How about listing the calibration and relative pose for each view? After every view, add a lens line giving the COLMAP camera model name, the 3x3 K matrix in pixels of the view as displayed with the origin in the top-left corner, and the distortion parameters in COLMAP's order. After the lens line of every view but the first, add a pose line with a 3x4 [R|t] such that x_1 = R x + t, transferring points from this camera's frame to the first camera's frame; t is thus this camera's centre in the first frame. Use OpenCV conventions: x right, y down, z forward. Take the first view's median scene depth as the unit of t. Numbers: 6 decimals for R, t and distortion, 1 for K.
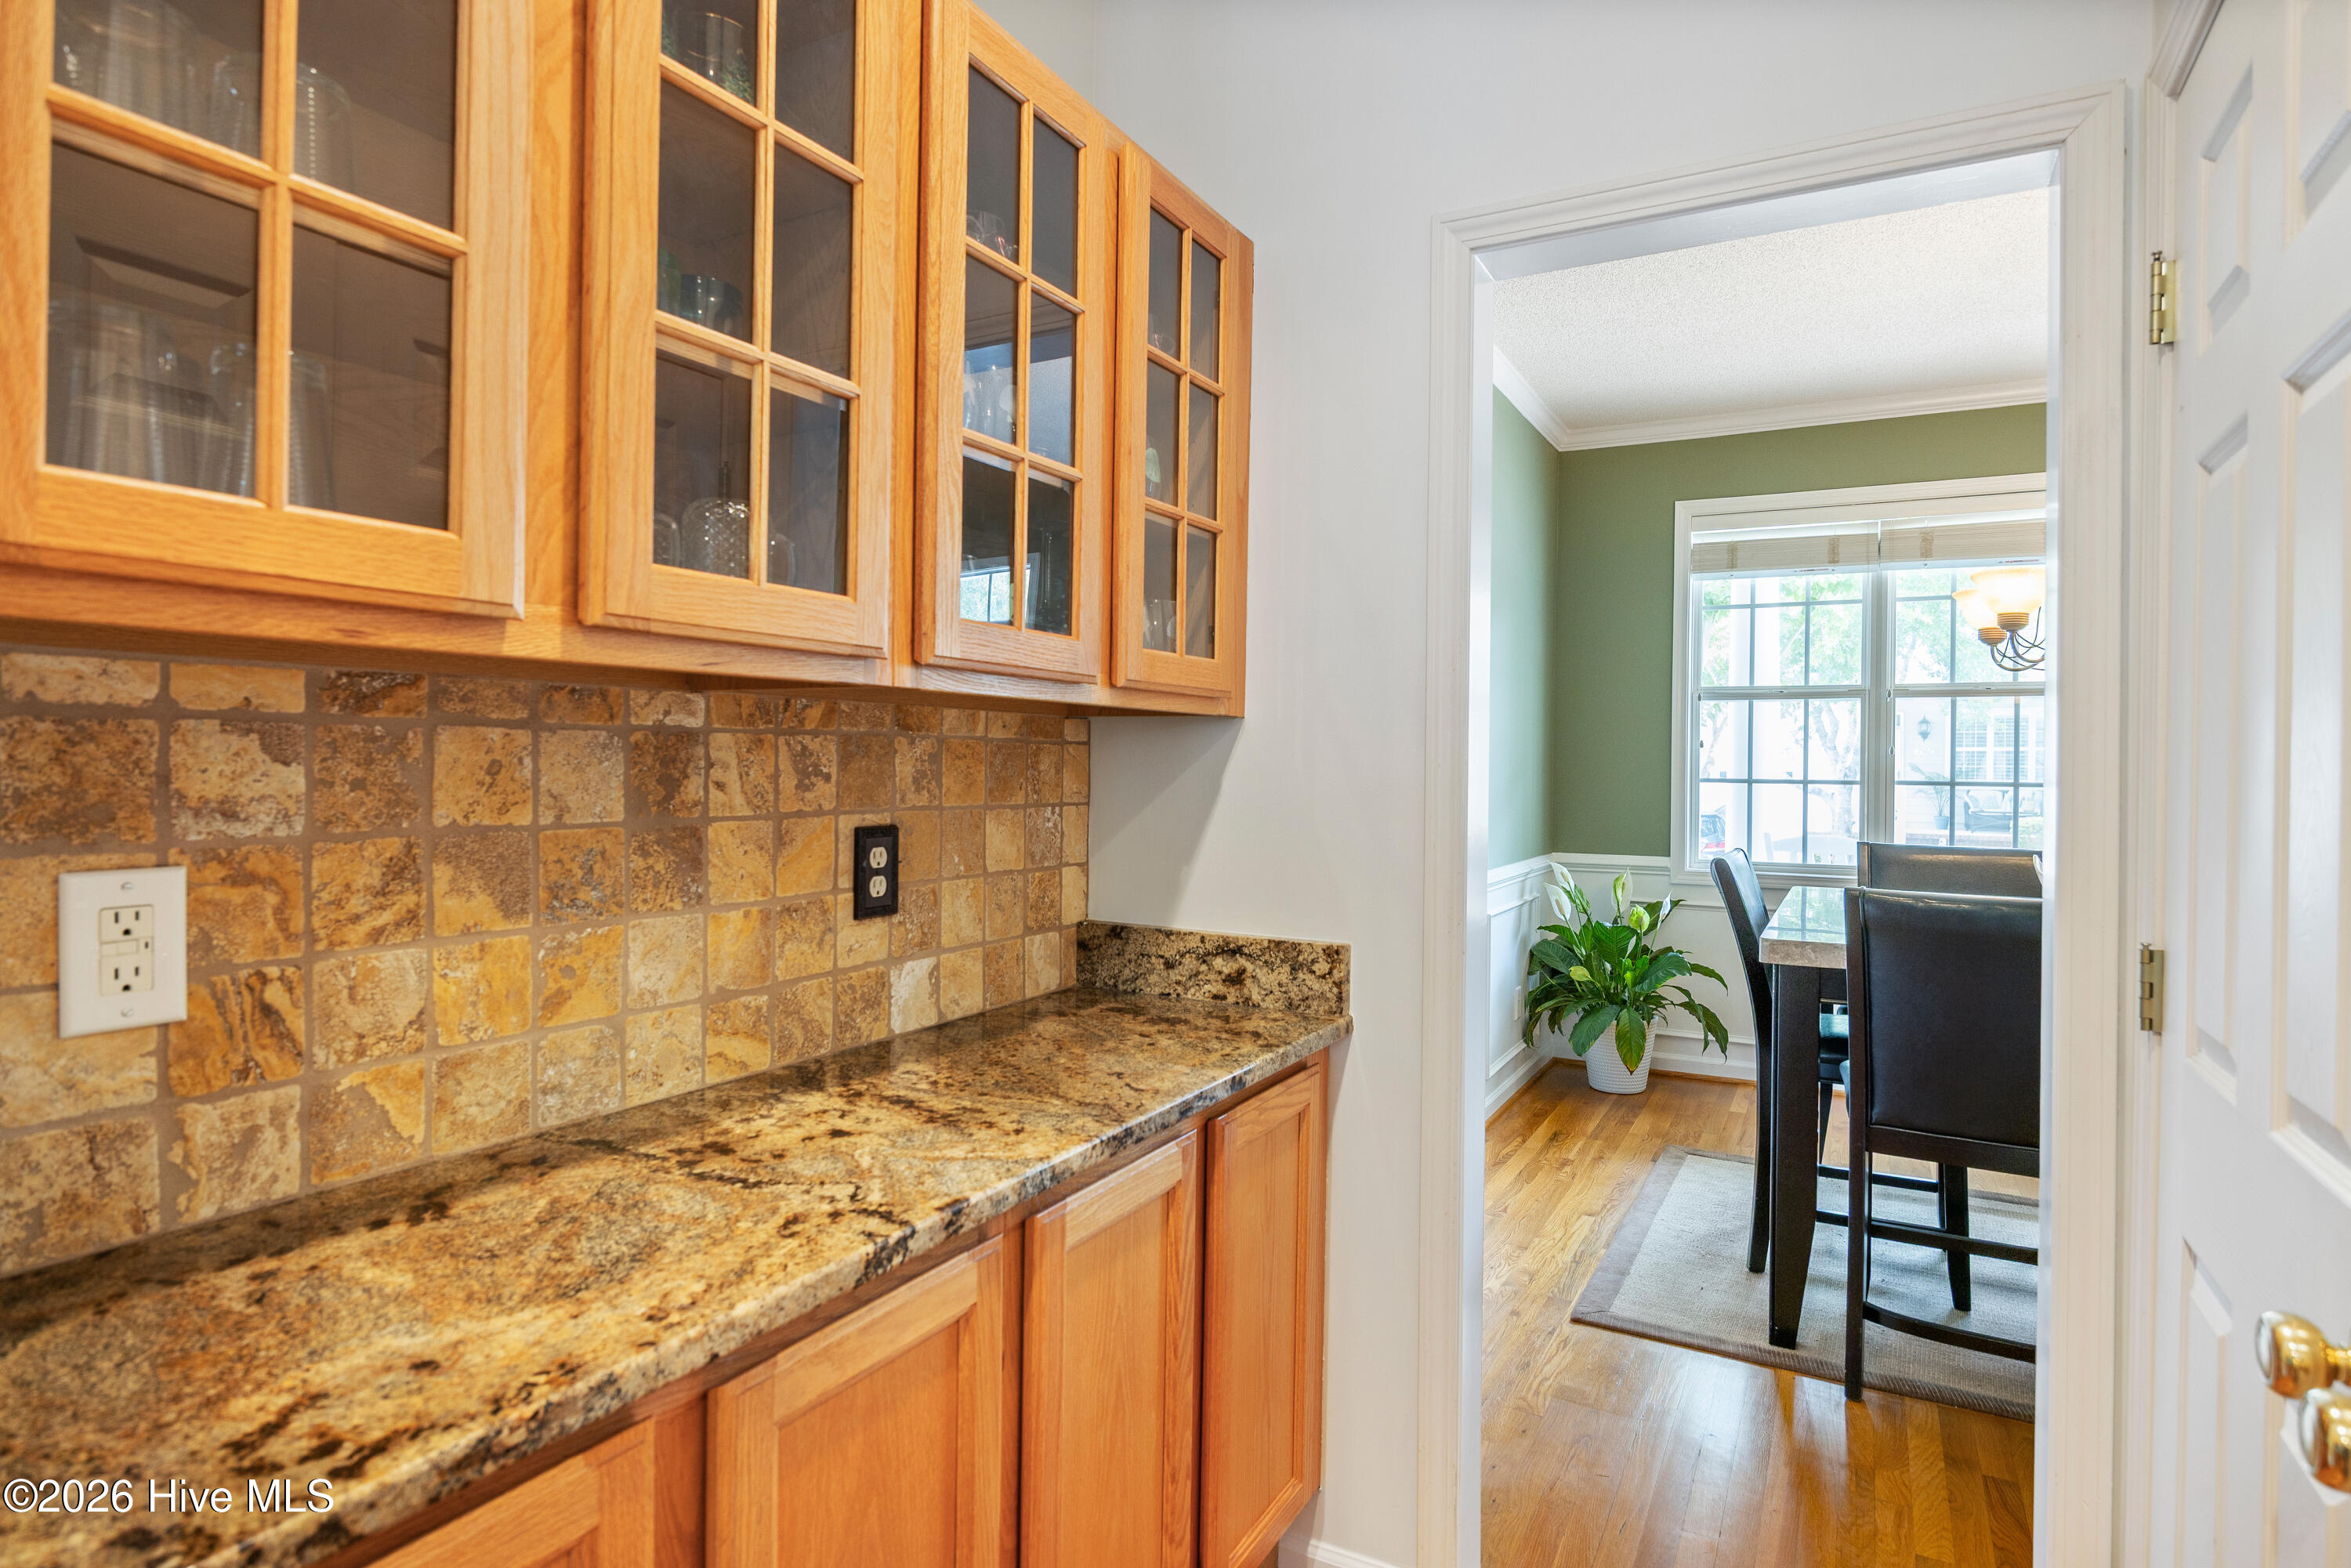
lens RADIAL K [[1244.2, 0, 1173.1], [0, 1244.2, 769.8], [0, 0, 1]] dist [-0.001142, -0.000223]
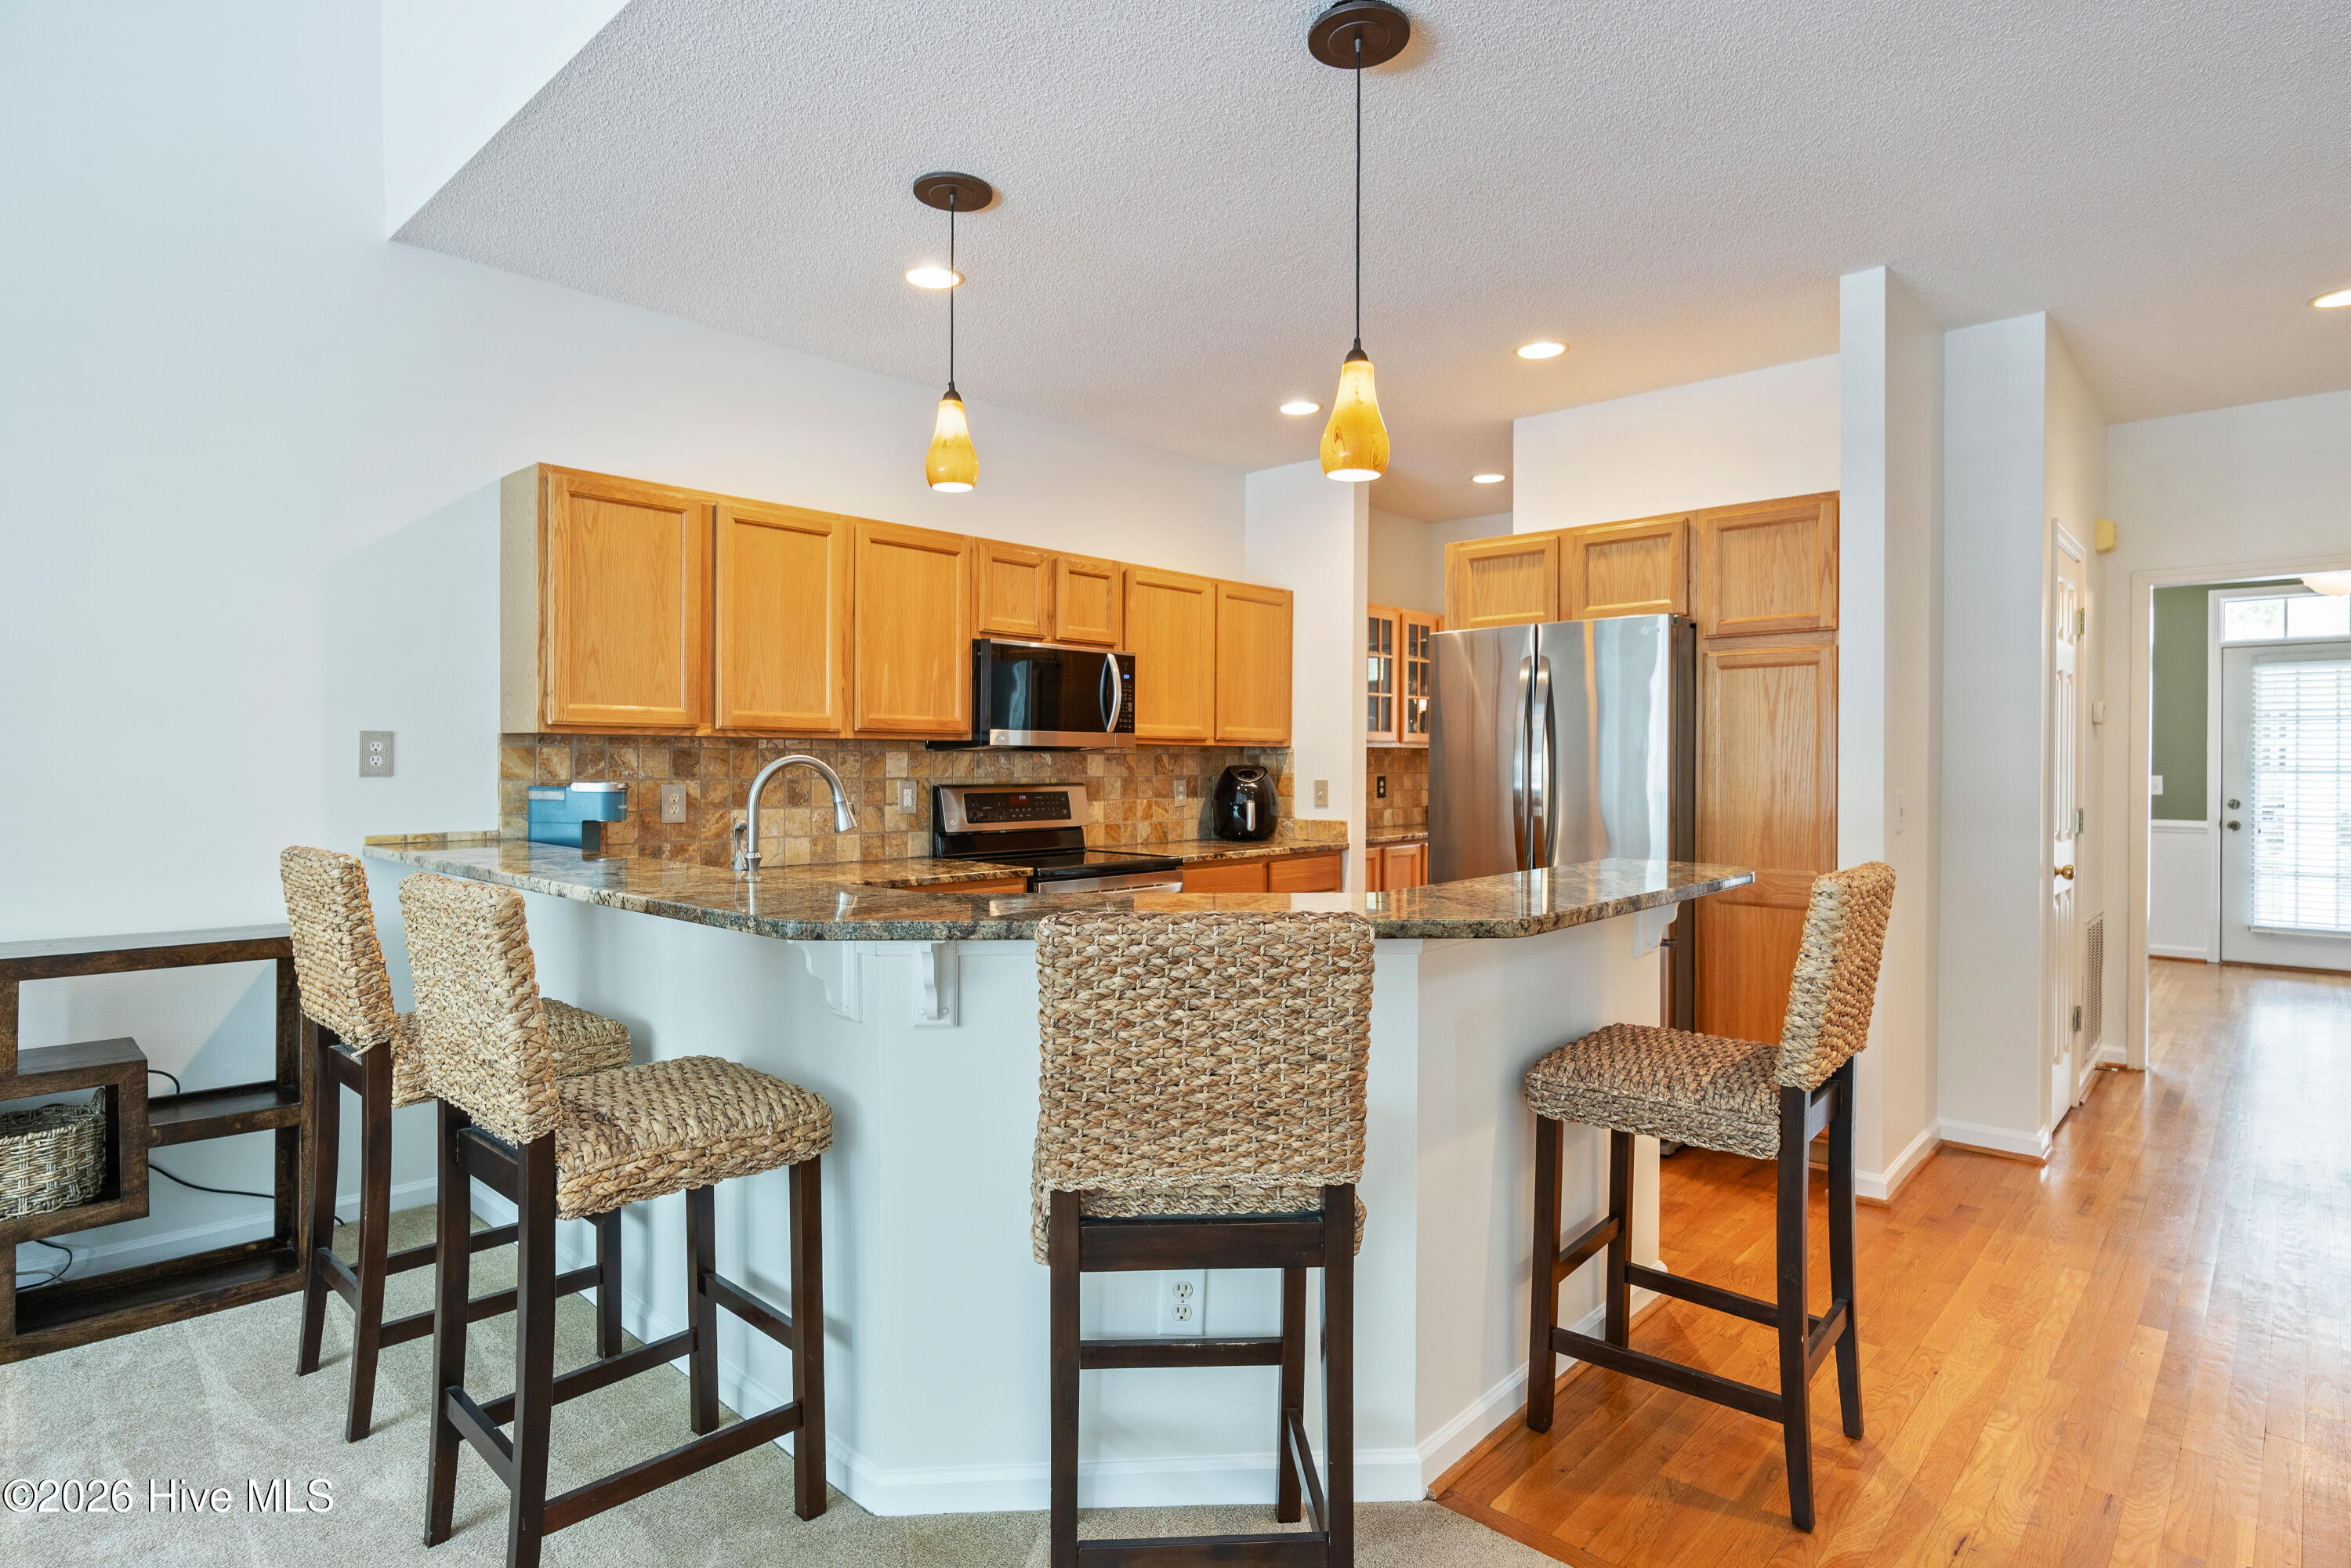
lens RADIAL K [[1244.2, 0, 1173.1], [0, 1244.2, 769.8], [0, 0, 1]] dist [-0.001142, -0.000223]
pose [[0.971916, -0.005805, -0.235257, 0.026439], [0.006397, 0.999978, 0.001751, 0.004027], [0.235241, -0.003207, 0.971932, -1.234928]]
